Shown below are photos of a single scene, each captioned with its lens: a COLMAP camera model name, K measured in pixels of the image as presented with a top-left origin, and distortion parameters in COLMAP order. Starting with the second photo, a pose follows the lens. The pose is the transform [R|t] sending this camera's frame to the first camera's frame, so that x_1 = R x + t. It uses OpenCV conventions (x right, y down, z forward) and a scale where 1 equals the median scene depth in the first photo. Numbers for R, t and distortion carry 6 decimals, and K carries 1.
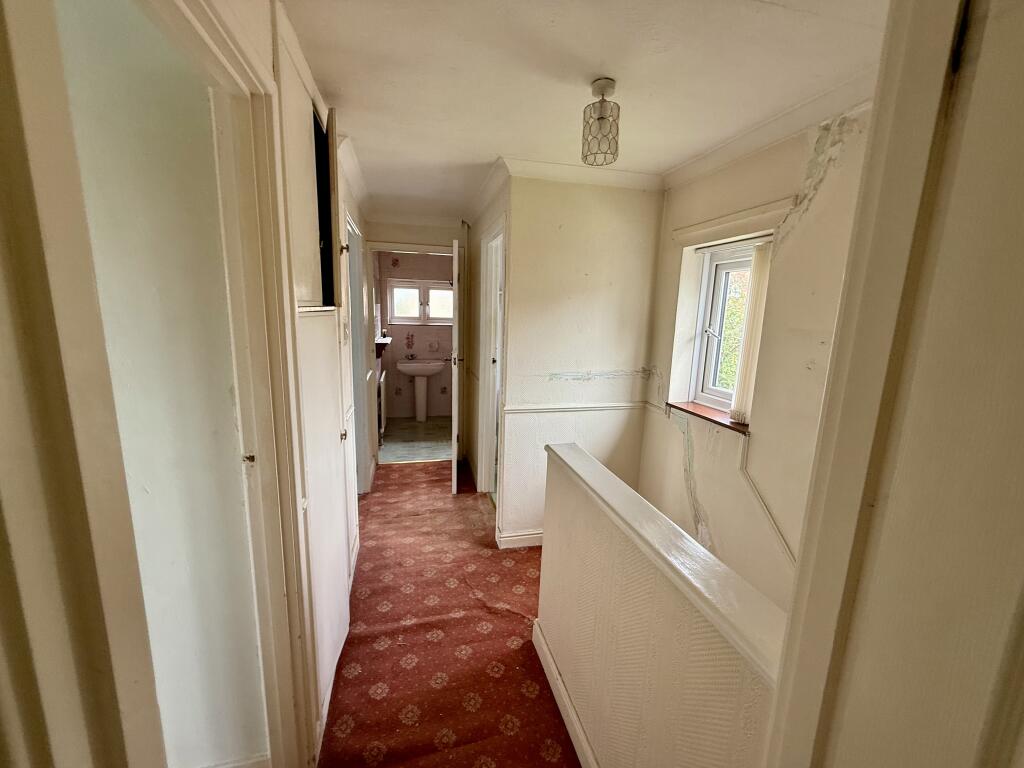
lens RADIAL K [[406.8, 0, 510.2], [0, 406.8, 380.0], [0, 0, 1]] dist [0.000291, 0.000432]
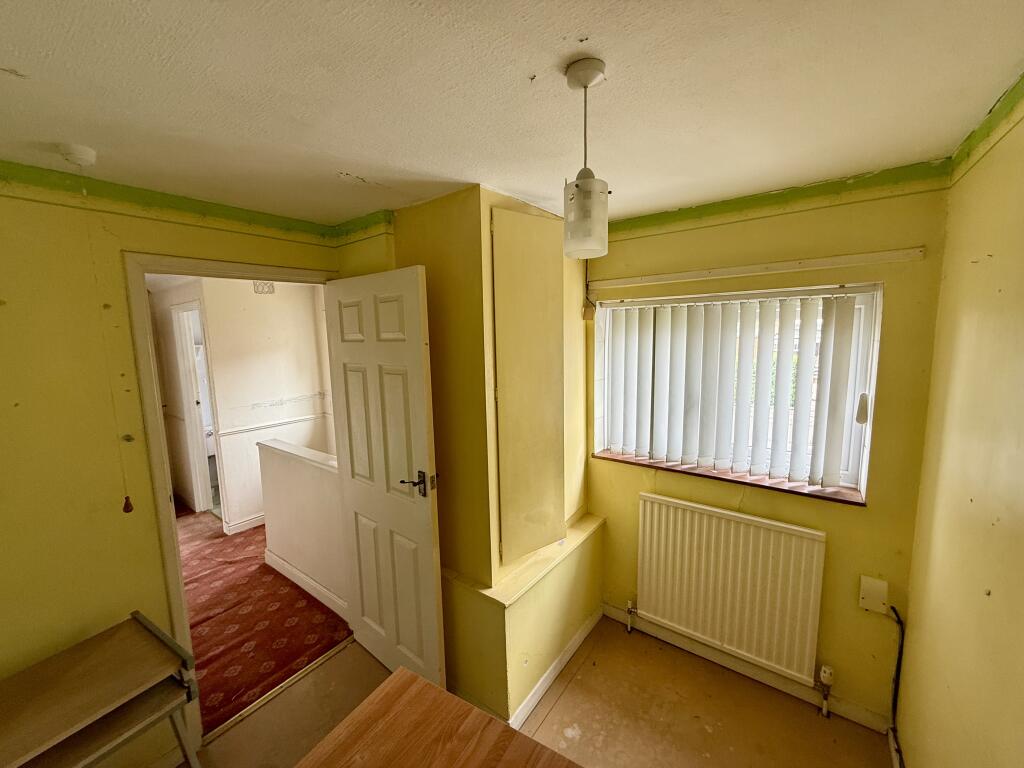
lens RADIAL K [[406.8, 0, 514.2], [0, 406.8, 385.3], [0, 0, 1]] dist [0.000291, 0.000432]
pose [[0.770178, -0.124715, 0.625518, -0.097290], [0.150940, 0.988479, 0.011235, 0.047960], [-0.619712, 0.085763, 0.780129, -0.855439]]
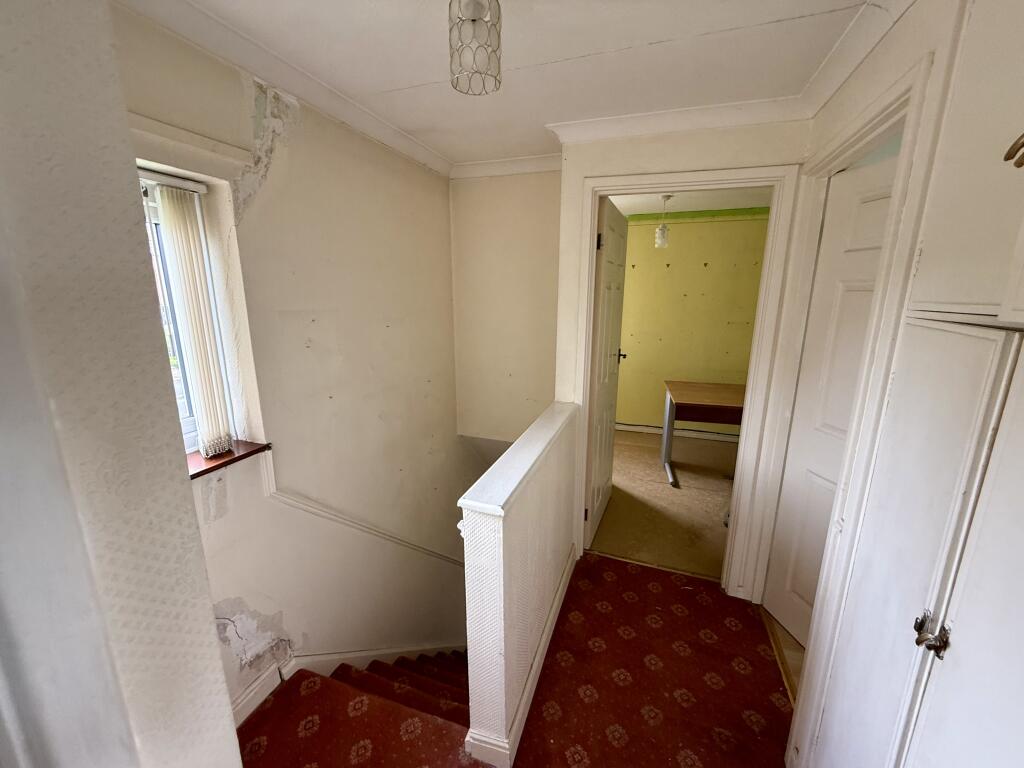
lens RADIAL K [[406.8, 0, 514.3], [0, 406.8, 390.3], [0, 0, 1]] dist [0.000291, 0.000432]
pose [[-0.838734, -0.156407, 0.521596, -0.213570], [0.069710, 0.919141, 0.387711, -0.232384], [-0.540061, 0.361547, -0.760012, 1.223860]]
